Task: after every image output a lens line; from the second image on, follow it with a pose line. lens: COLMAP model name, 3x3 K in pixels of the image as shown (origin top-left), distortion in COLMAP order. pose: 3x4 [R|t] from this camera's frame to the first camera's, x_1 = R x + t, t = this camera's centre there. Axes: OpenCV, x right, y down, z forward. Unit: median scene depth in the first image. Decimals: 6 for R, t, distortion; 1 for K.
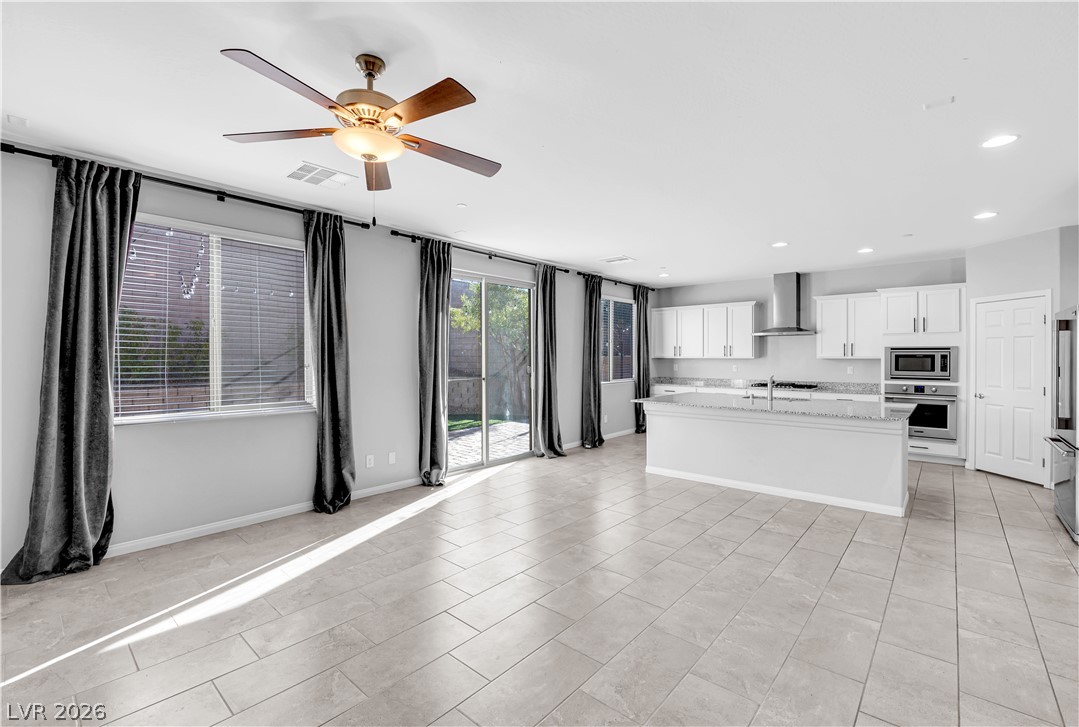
lens RADIAL K [[468.2, 0, 535.3], [0, 468.2, 357.4], [0, 0, 1]] dist [-0.013049, -0.002828]
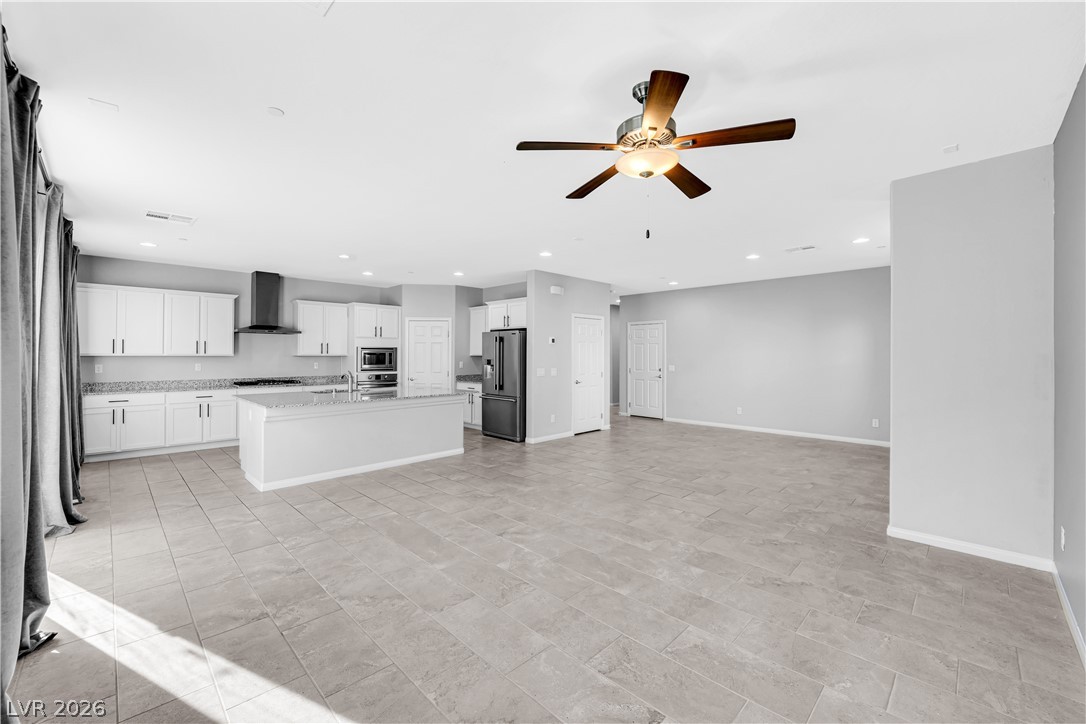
lens RADIAL K [[444.4, 0, 546.4], [0, 444.4, 352.0], [0, 0, 1]] dist [-0.009268, -0.002734]
pose [[0.049063, 0.005711, 0.998779, -0.560502], [-0.000241, 0.999984, -0.005706, -0.001538], [-0.998796, 0.000039, 0.049063, 0.470169]]
